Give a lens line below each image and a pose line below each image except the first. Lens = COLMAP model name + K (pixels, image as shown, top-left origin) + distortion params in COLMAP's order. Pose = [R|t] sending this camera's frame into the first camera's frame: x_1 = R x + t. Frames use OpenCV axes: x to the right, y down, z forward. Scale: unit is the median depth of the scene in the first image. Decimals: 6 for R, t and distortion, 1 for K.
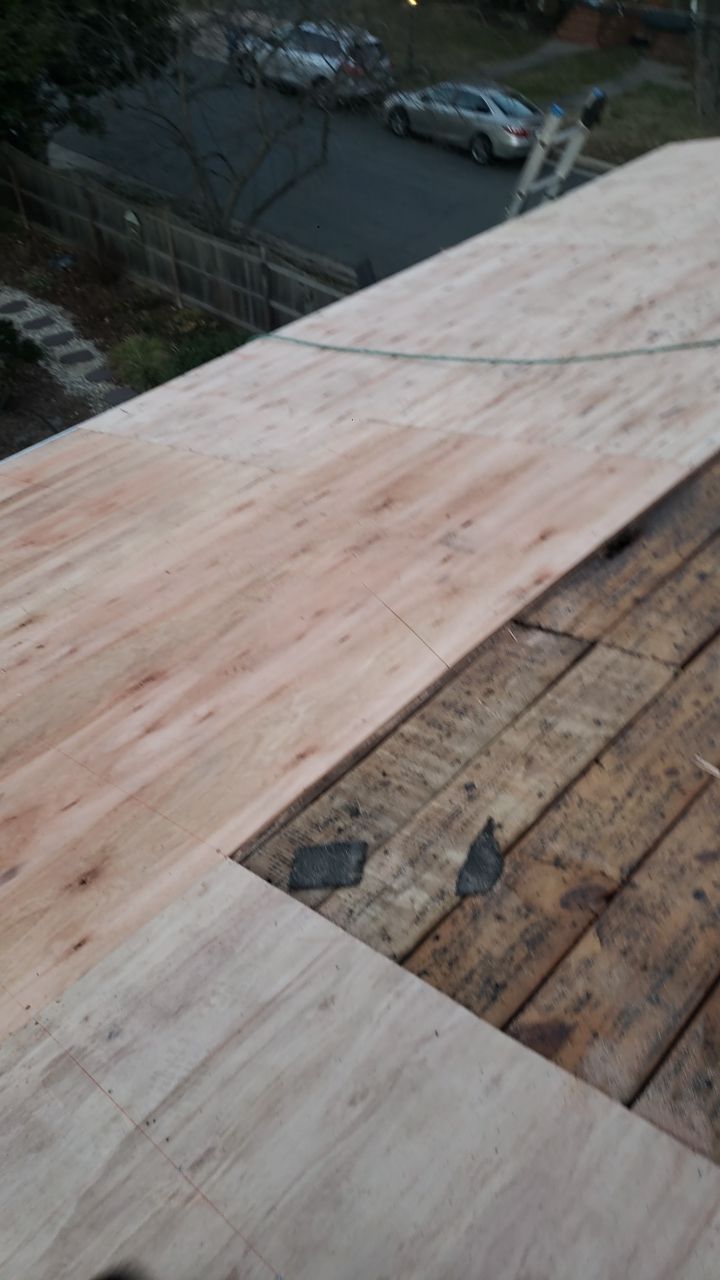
lens RADIAL K [[948.7, 0, 362.0], [0, 948.7, 616.3], [0, 0, 1]] dist [0.009117, 0.035529]
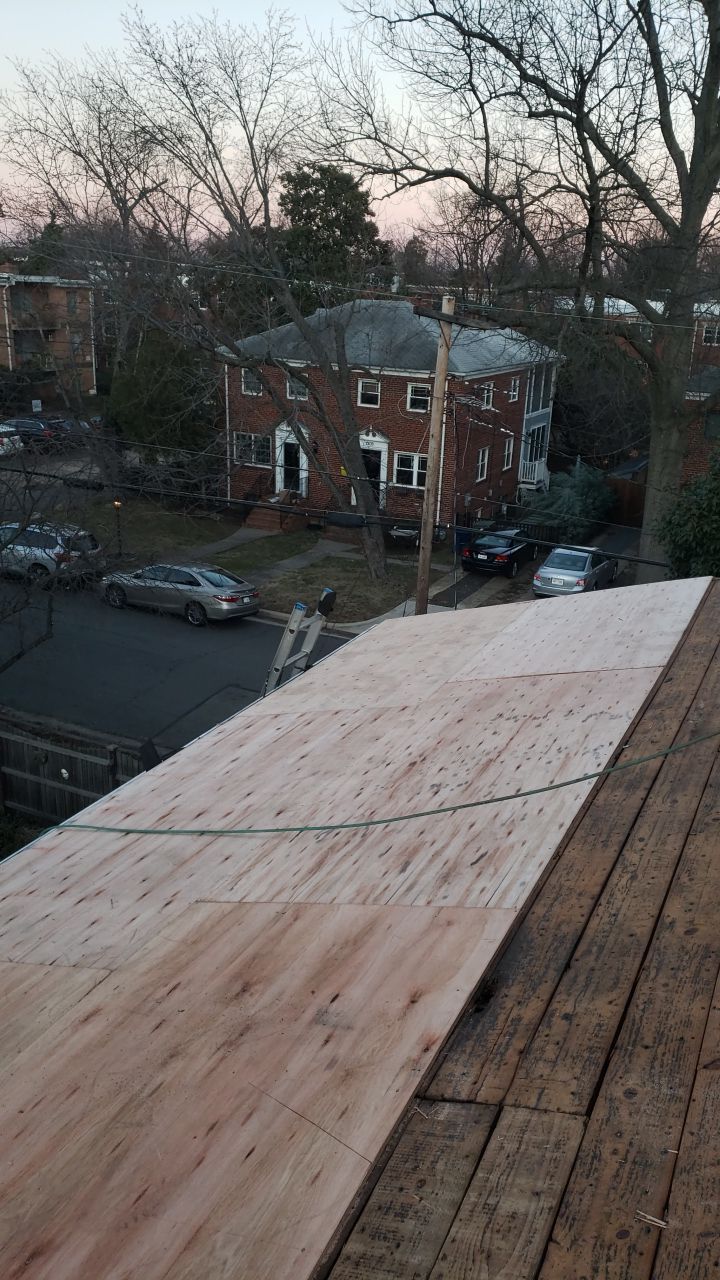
lens RADIAL K [[948.7, 0, 362.0], [0, 948.7, 616.3], [0, 0, 1]] dist [0.009117, 0.035529]
pose [[0.957450, -0.062395, 0.281772, -0.115827], [0.178966, 0.894316, -0.410086, -0.035177], [-0.226406, 0.443065, 0.867430, -0.085869]]
